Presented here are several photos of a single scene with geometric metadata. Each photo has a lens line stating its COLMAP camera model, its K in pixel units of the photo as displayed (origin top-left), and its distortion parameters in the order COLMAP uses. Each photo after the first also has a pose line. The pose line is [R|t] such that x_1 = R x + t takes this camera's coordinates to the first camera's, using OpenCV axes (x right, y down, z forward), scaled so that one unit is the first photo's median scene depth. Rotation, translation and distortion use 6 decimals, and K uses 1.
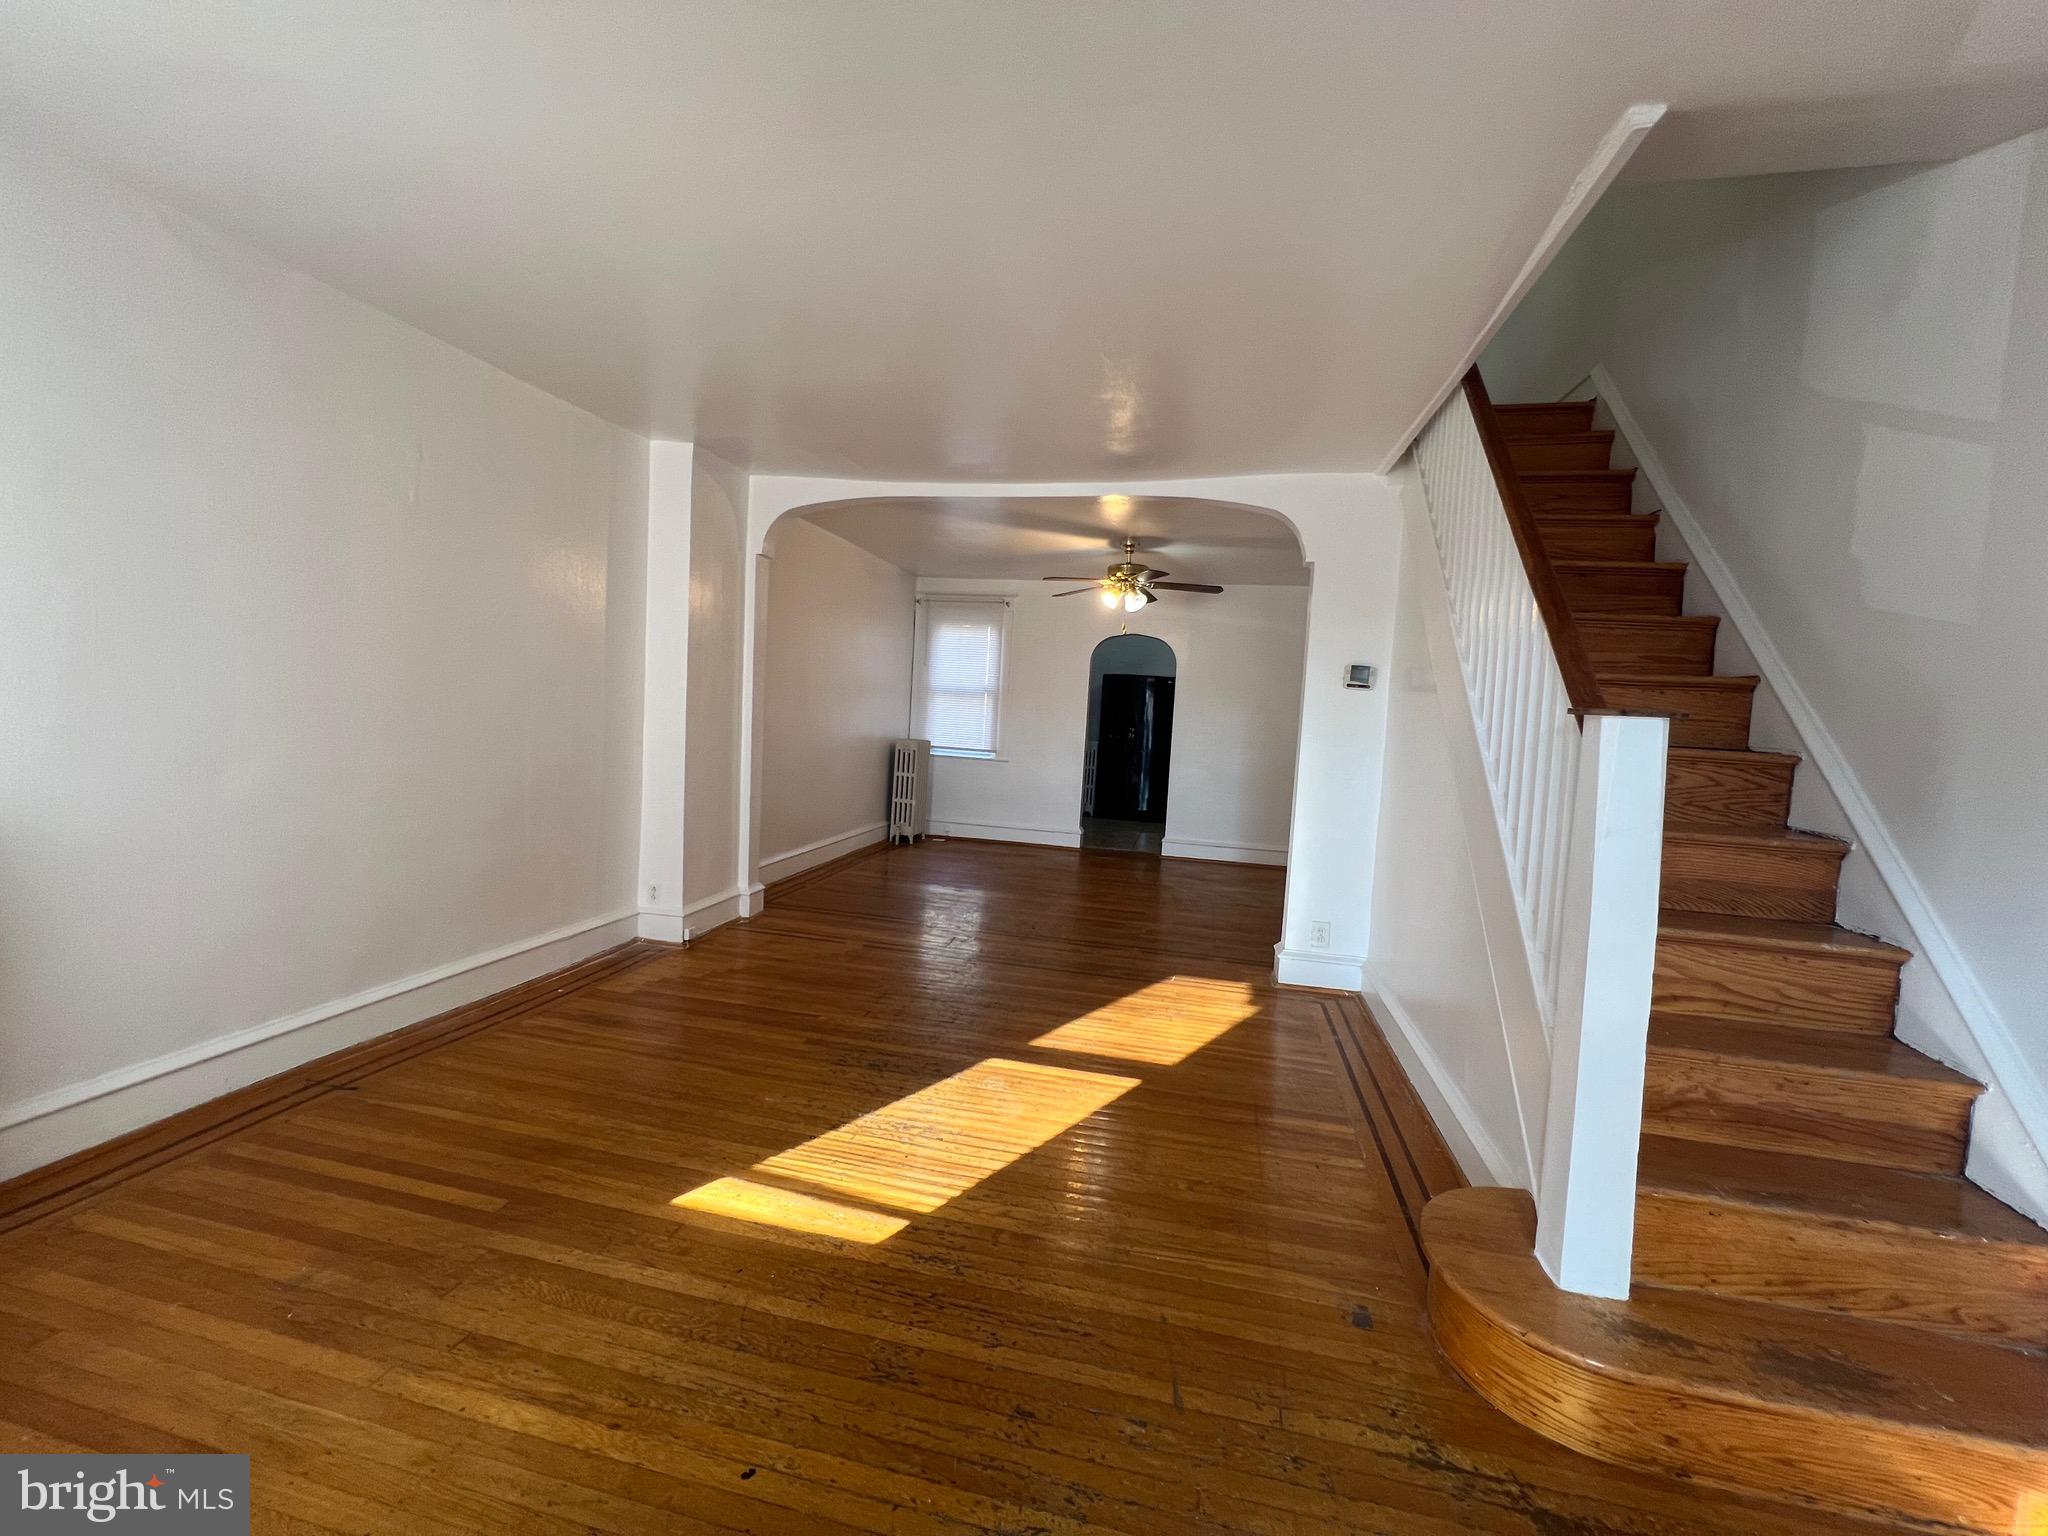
lens RADIAL K [[822.3, 0, 1020.2], [0, 822.3, 764.8], [0, 0, 1]] dist [-0.000157, 0.000542]
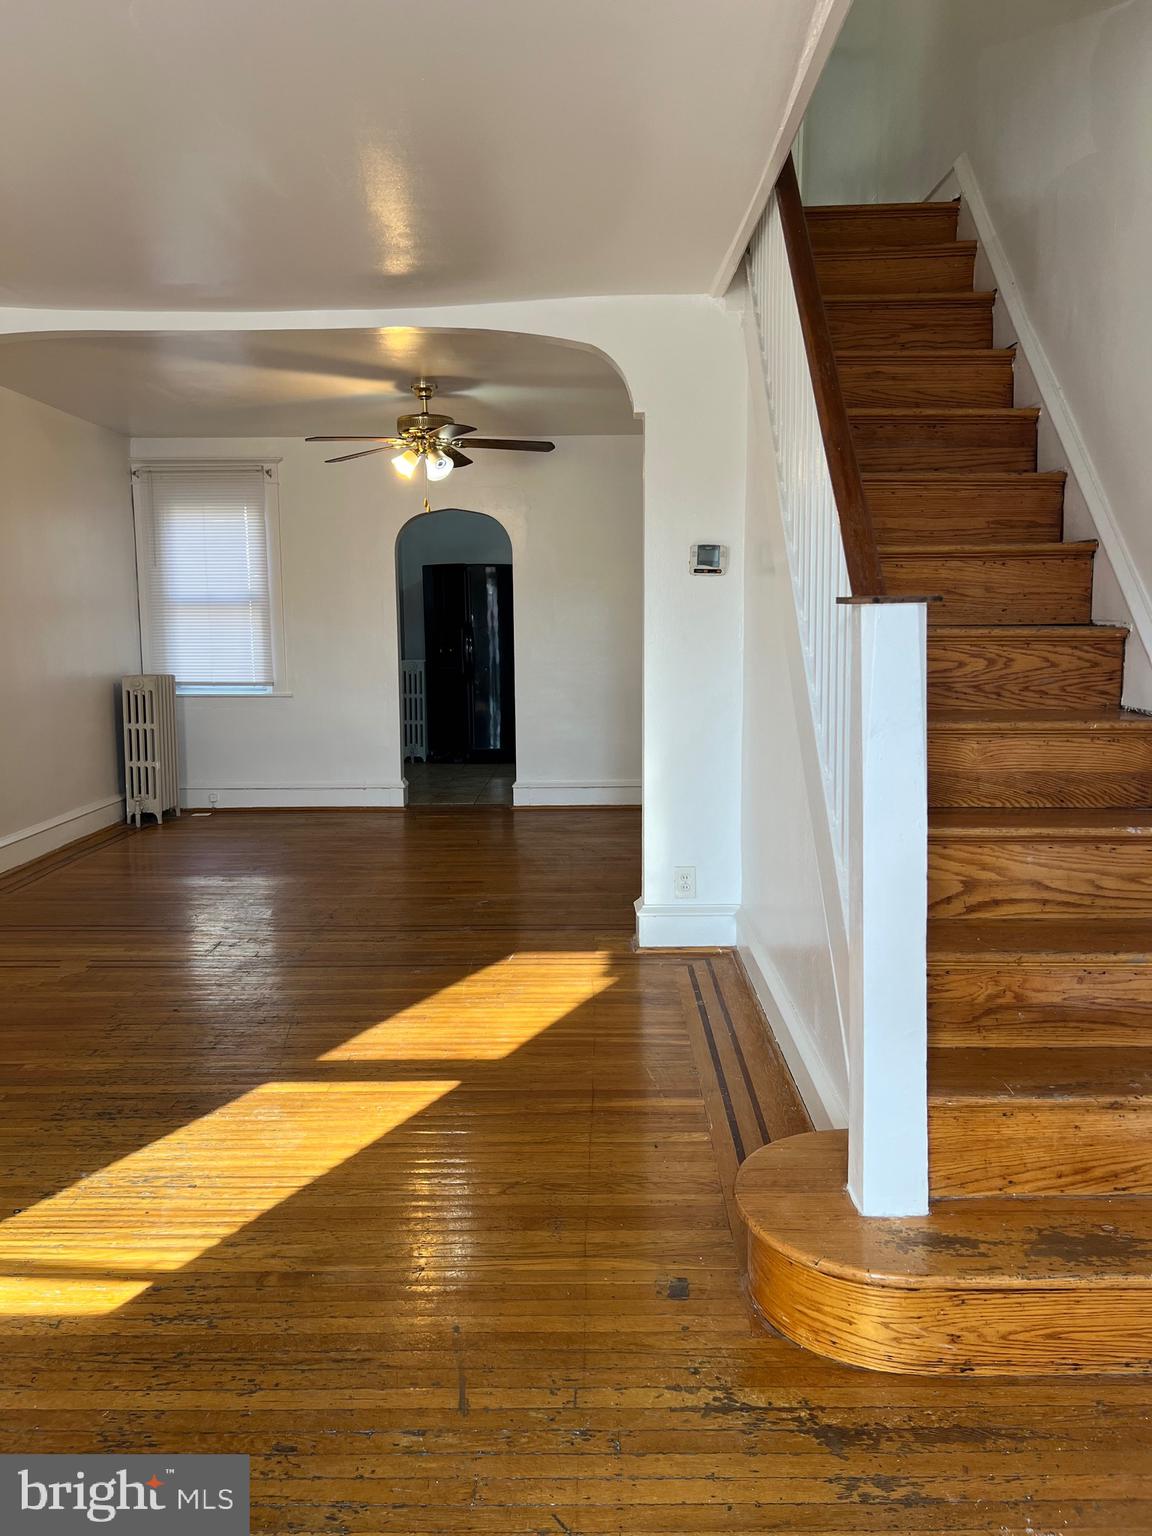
lens RADIAL K [[1148.0, 0, 574.4], [0, 1148.0, 775.8], [0, 0, 1]] dist [0.060312, -0.076412]
pose [[0.976631, -0.089101, 0.195583, 0.069654], [0.074238, 0.993858, 0.082067, 0.000880], [-0.201694, -0.065629, 0.977247, -0.118584]]
